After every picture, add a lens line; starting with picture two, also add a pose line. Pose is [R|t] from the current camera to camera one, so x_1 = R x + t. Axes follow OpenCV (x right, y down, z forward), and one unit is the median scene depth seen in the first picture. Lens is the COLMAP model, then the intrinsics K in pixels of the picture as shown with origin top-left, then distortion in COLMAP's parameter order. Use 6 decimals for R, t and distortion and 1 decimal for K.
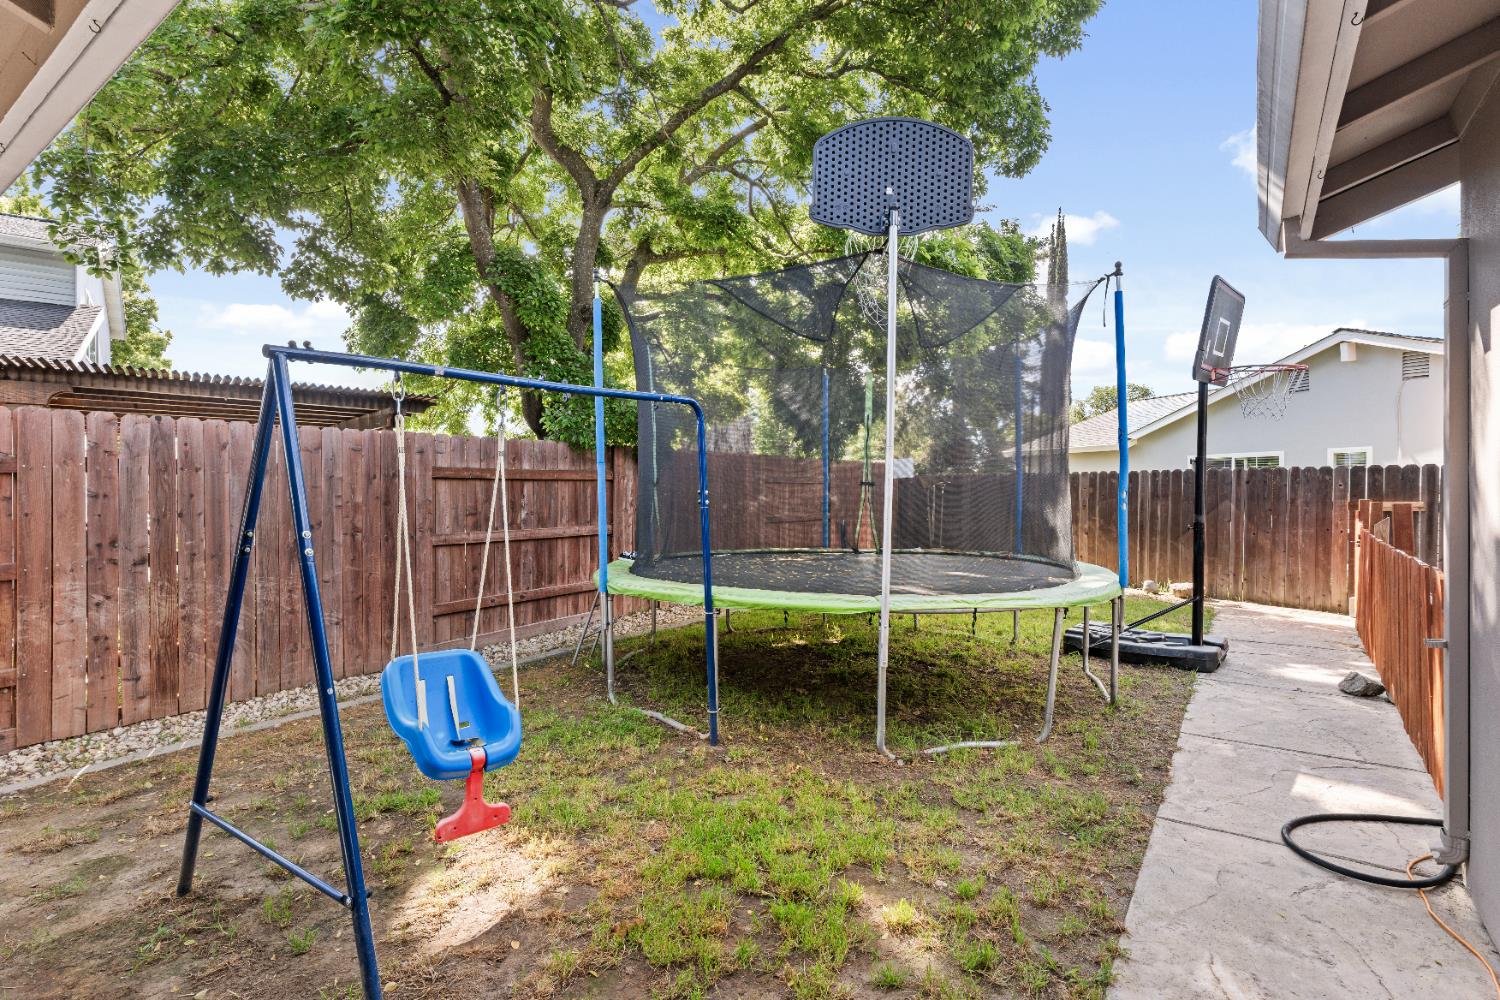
lens RADIAL K [[718.9, 0, 744.9], [0, 718.9, 495.3], [0, 0, 1]] dist [0.002972, -0.000524]
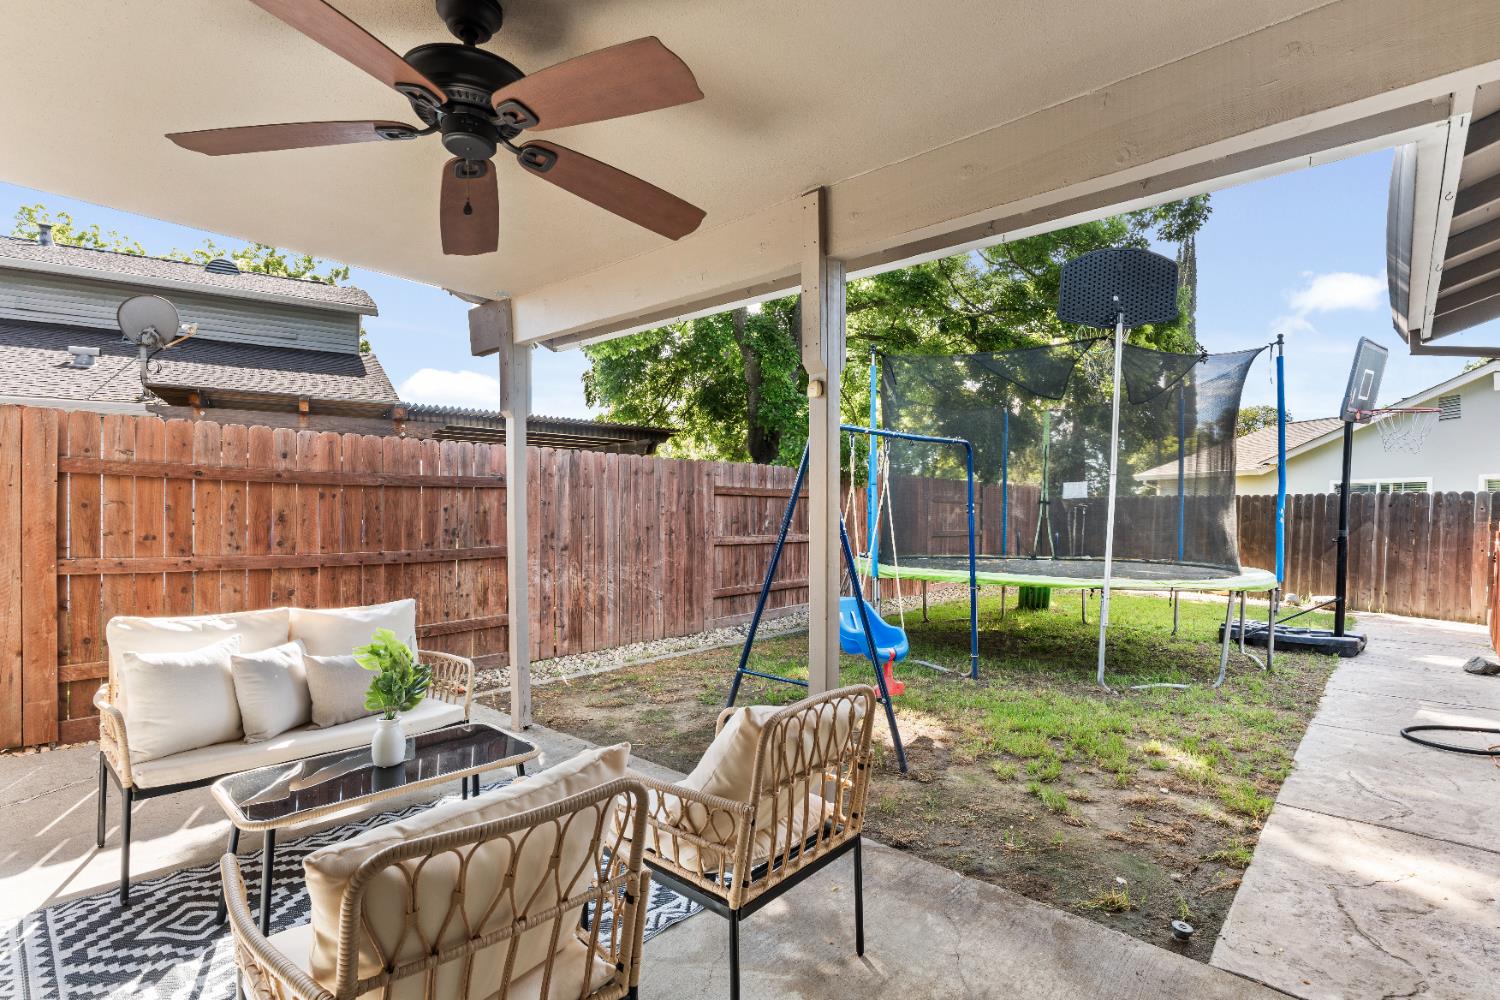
lens RADIAL K [[718.9, 0, 751.5], [0, 718.9, 522.2], [0, 0, 1]] dist [0.002972, -0.000524]
pose [[0.992511, 0.014207, -0.121325, -0.194610], [-0.013177, 0.999870, 0.009281, 0.013789], [0.121441, -0.007613, 0.992569, -0.299754]]
